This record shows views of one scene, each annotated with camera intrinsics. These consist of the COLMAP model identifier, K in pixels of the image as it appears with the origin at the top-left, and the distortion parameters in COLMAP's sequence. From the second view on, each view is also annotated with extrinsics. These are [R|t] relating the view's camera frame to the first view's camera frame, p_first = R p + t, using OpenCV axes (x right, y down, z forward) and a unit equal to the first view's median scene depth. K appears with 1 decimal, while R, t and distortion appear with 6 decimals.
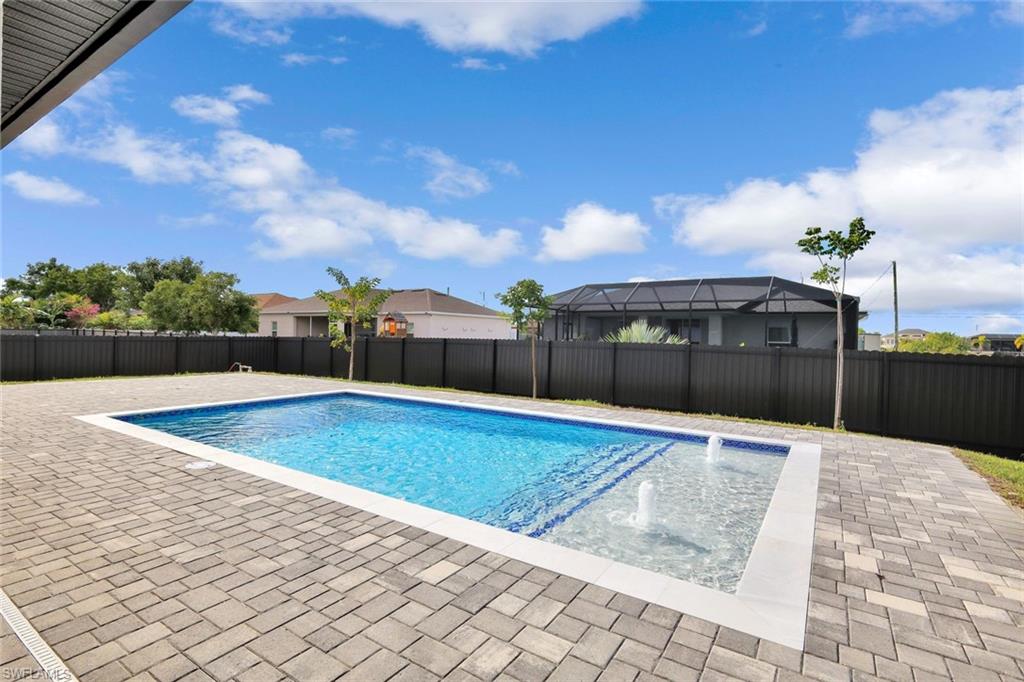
lens RADIAL K [[485.8, 0, 512.5], [0, 485.8, 337.4], [0, 0, 1]] dist [0.000027, 0.000062]
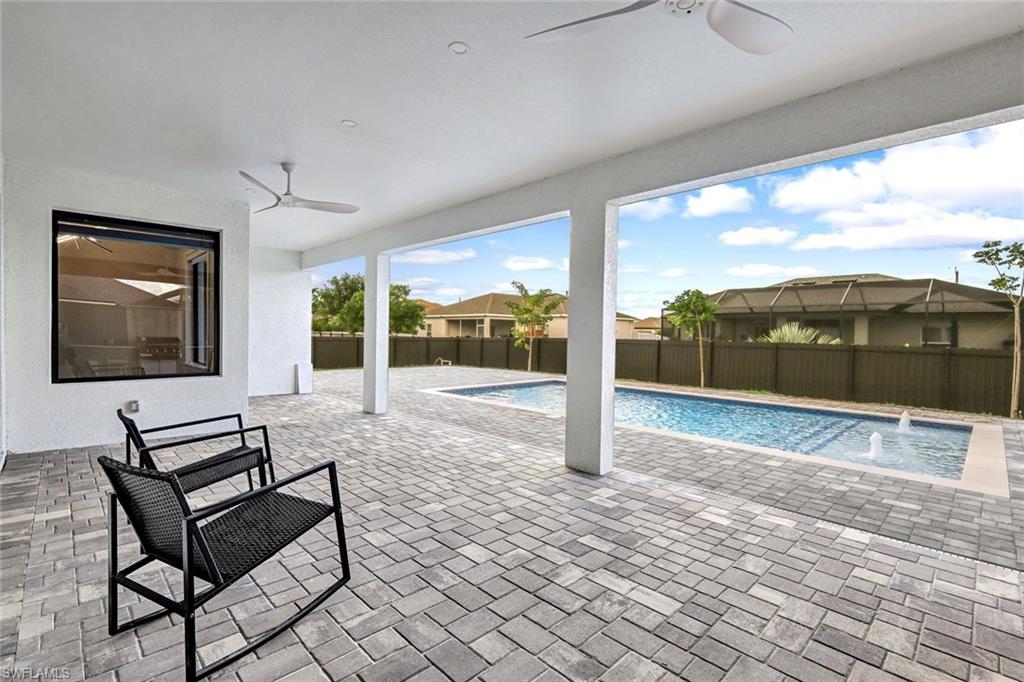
lens RADIAL K [[468.7, 0, 513.5], [0, 468.7, 342.7], [0, 0, 1]] dist [0.013225, 0.000205]
pose [[0.978806, 0.002365, -0.204776, -0.129582], [-0.000109, 0.999939, 0.011027, -0.000844], [0.204789, -0.010770, 0.978747, -0.167596]]
